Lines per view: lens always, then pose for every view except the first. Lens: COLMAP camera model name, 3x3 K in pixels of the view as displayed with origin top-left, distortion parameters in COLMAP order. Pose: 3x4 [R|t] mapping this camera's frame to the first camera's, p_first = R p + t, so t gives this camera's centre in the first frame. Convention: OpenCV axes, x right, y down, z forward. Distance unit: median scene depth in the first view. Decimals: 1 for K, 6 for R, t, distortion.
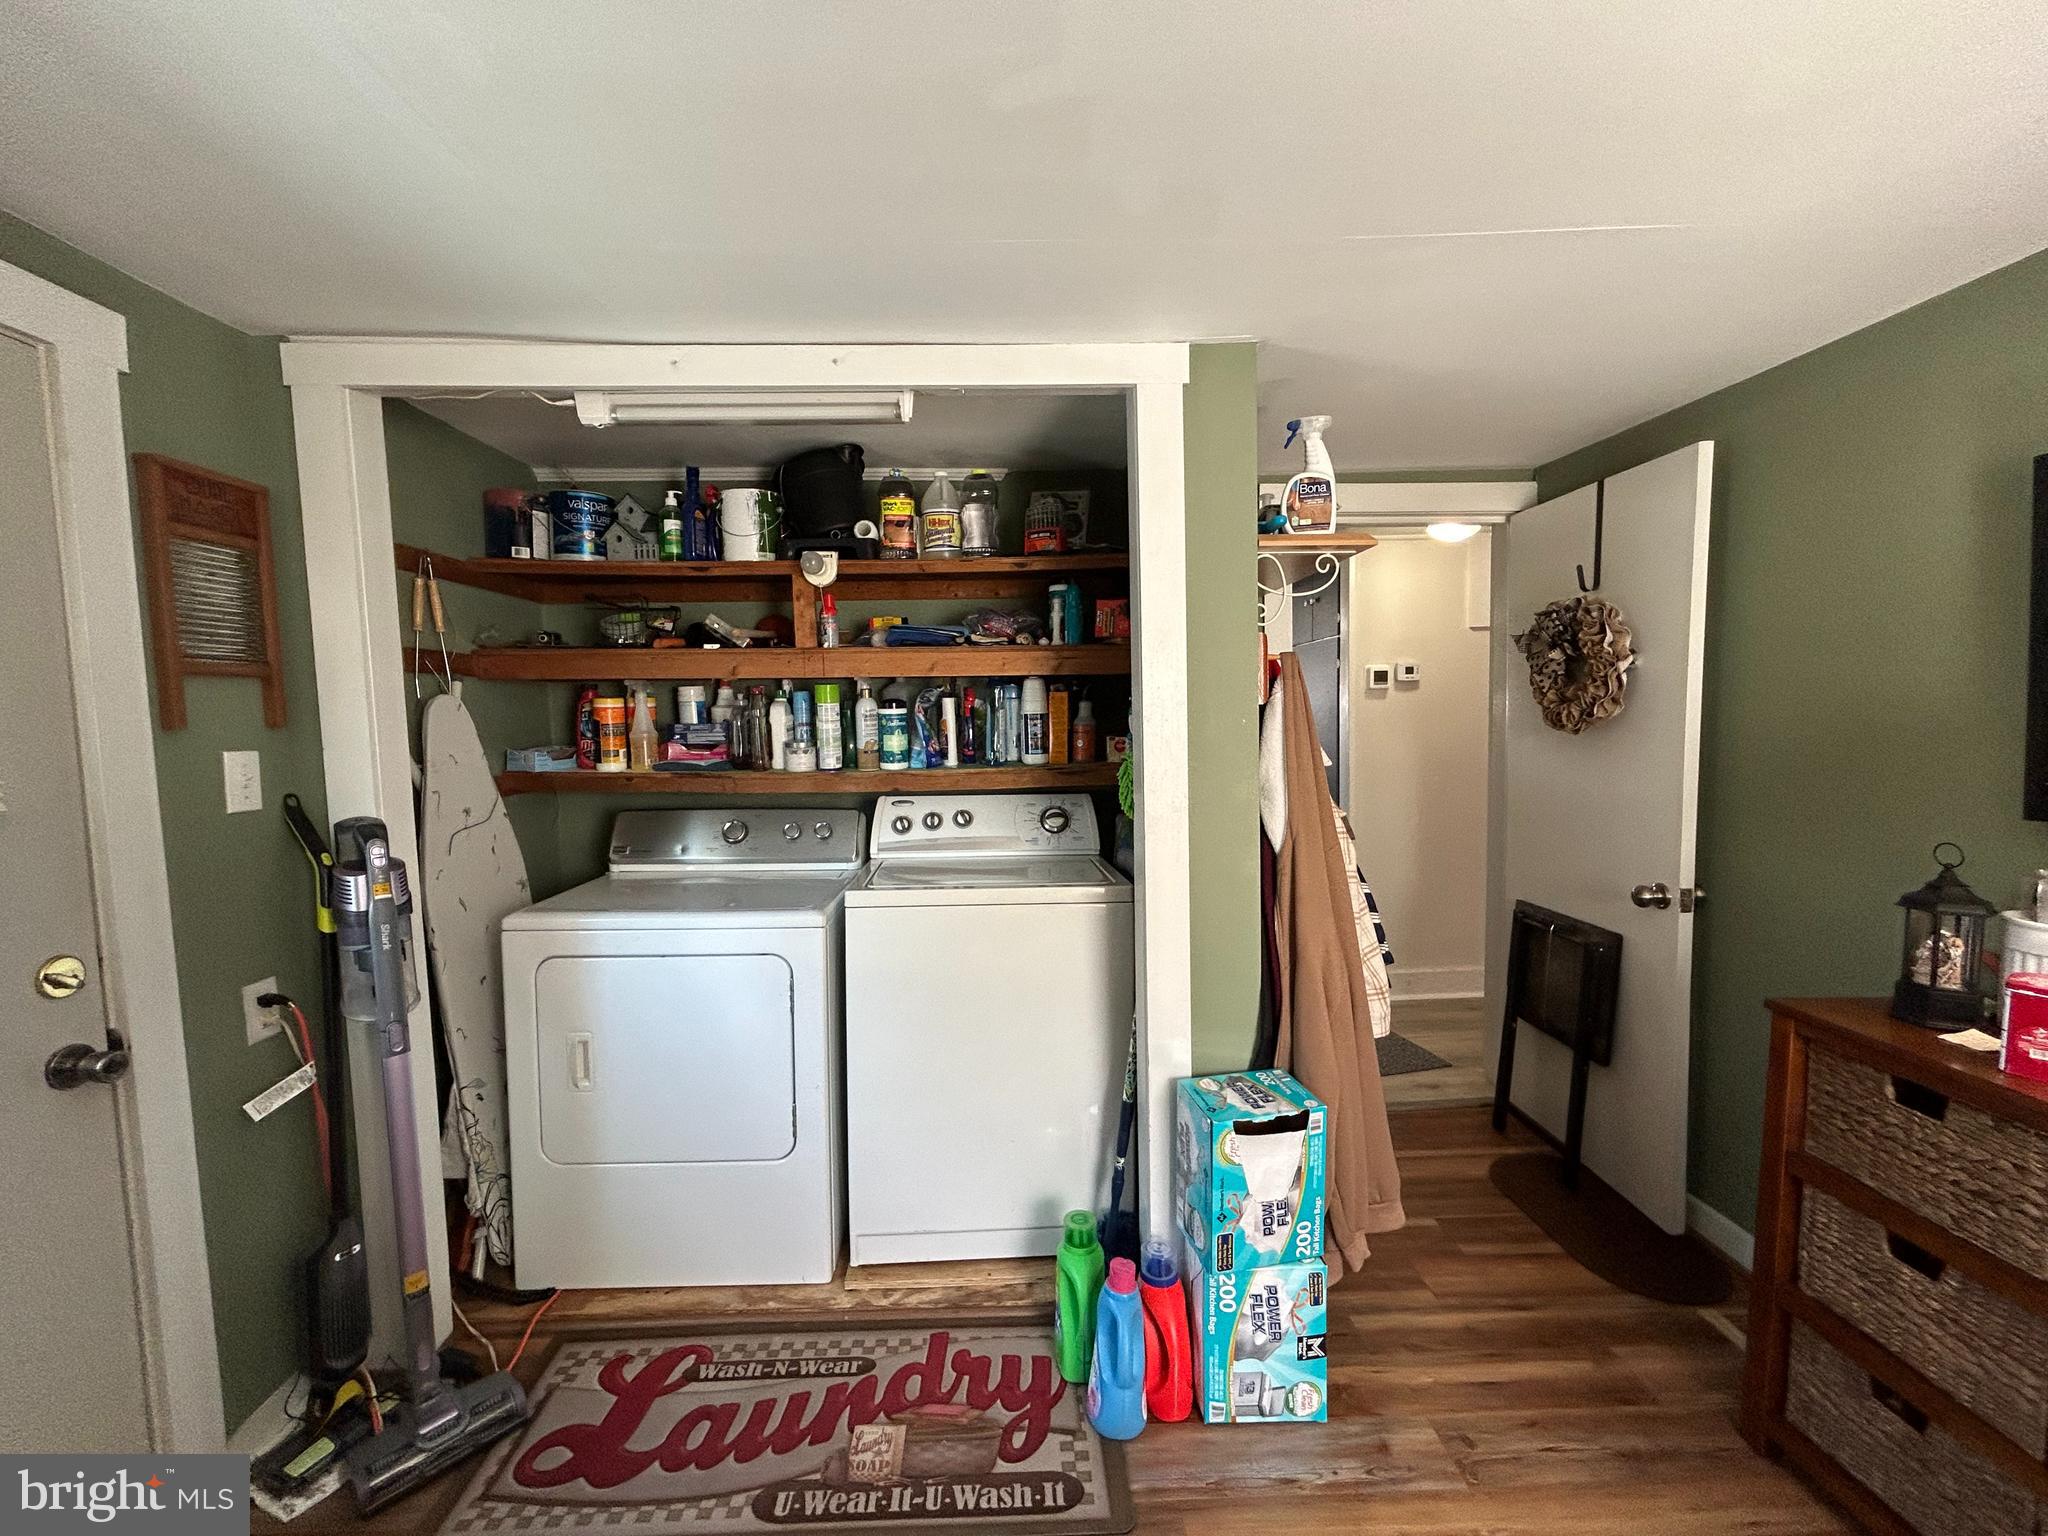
lens RADIAL K [[827.8, 0, 1032.0], [0, 827.8, 771.4], [0, 0, 1]] dist [-0.000985, 0.000476]
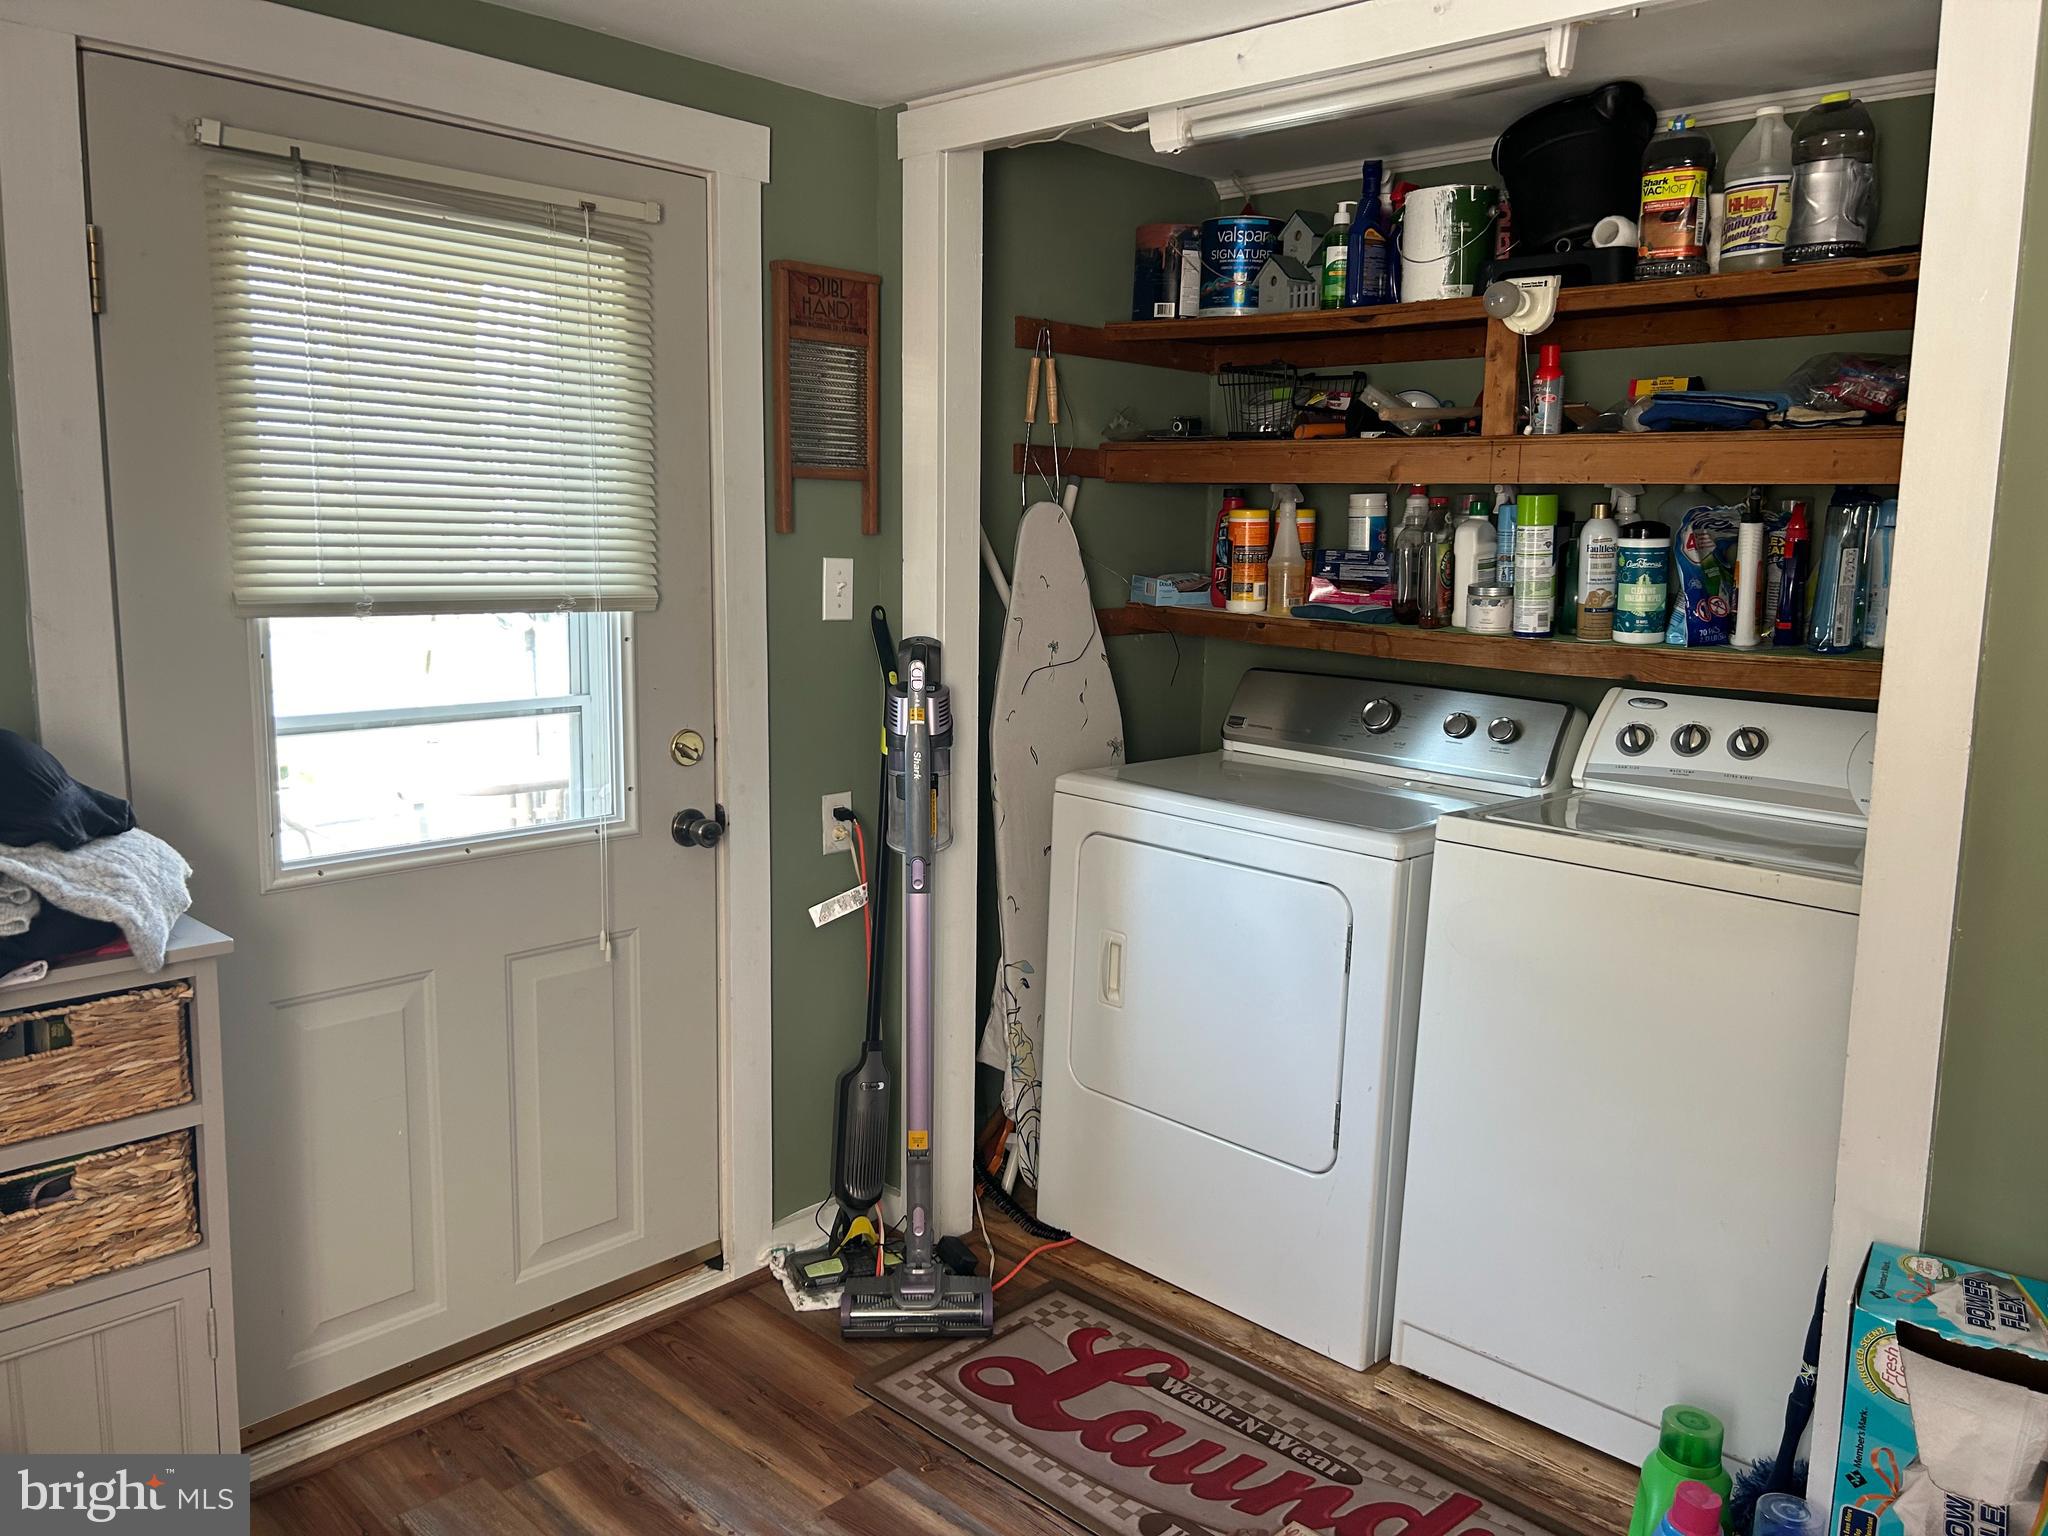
lens RADIAL K [[1536.6, 0, 1014.1], [0, 1536.6, 764.8], [0, 0, 1]] dist [0.060090, -0.072437]
pose [[0.696448, 0.143534, -0.703106, 0.410961], [-0.086937, 0.989452, 0.115875, -0.008540], [0.712321, -0.019575, 0.701580, -0.109552]]
